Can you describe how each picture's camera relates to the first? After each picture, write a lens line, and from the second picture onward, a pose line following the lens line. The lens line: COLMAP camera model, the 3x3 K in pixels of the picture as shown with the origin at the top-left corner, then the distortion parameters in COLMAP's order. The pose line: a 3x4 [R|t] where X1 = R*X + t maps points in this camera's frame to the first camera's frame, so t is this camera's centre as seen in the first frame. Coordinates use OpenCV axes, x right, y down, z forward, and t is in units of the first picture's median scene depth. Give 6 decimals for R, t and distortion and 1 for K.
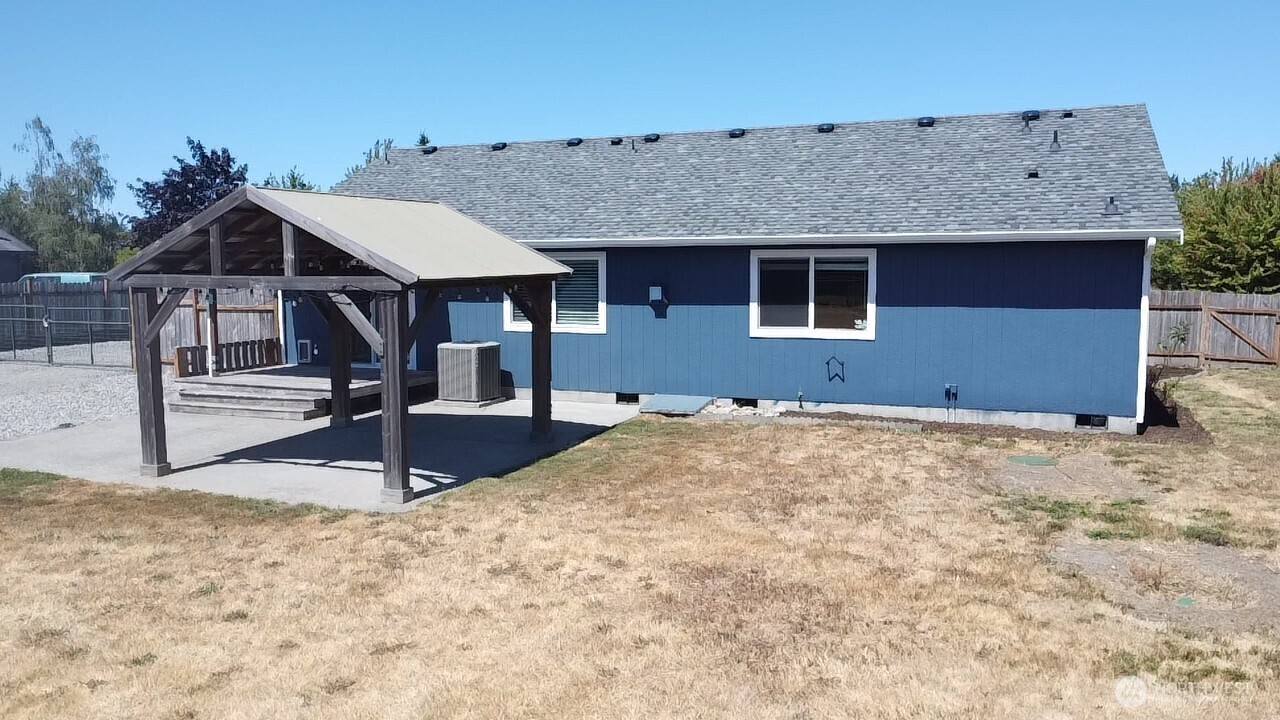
lens RADIAL K [[946.5, 0, 632.4], [0, 946.5, 358.6], [0, 0, 1]] dist [0.006424, 0.004958]
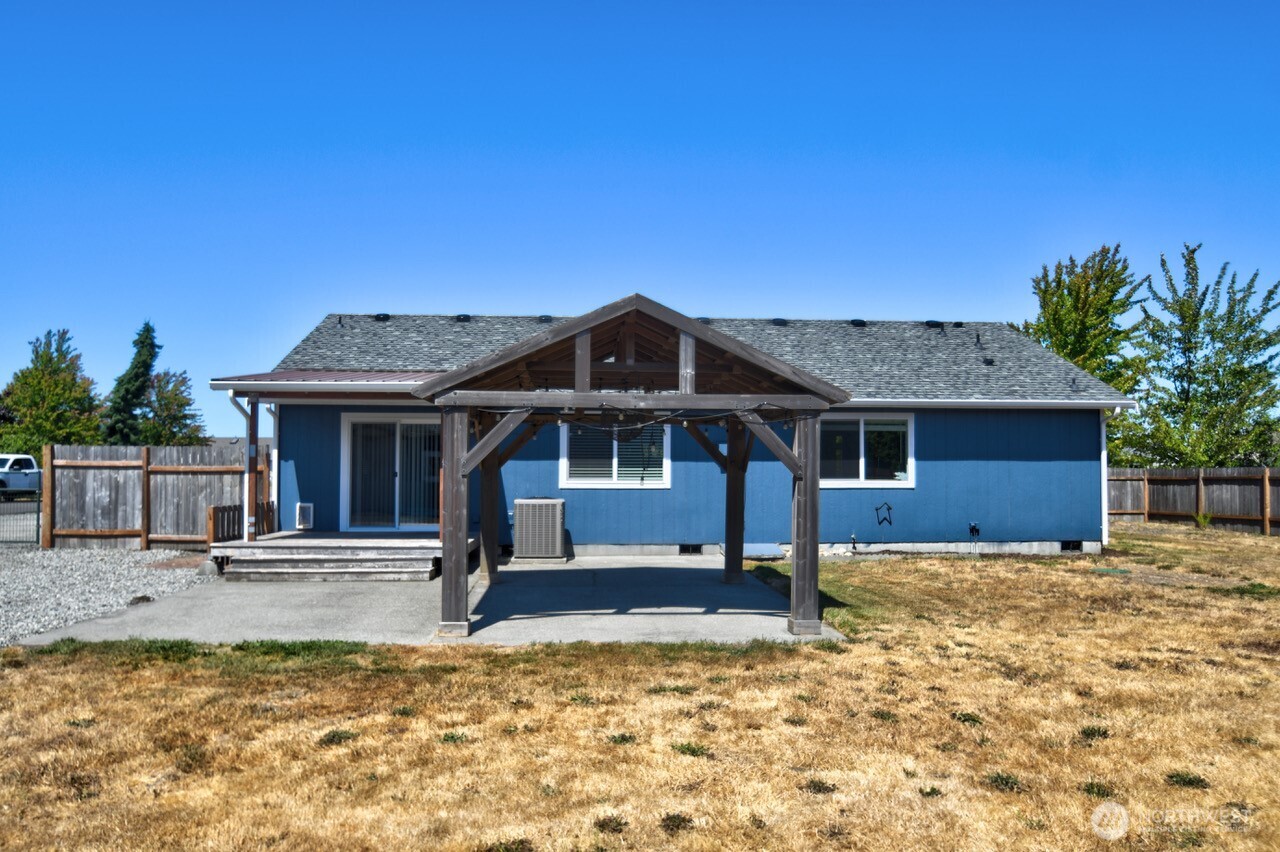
lens RADIAL K [[810.9, 0, 640.8], [0, 810.9, 452.3], [0, 0, 1]] dist [-0.029558, 0.000848]
pose [[0.904530, 0.015821, 0.426117, -0.496694], [0.035210, 0.993128, -0.111615, 0.037365], [-0.424955, 0.115963, 0.897756, 0.216489]]
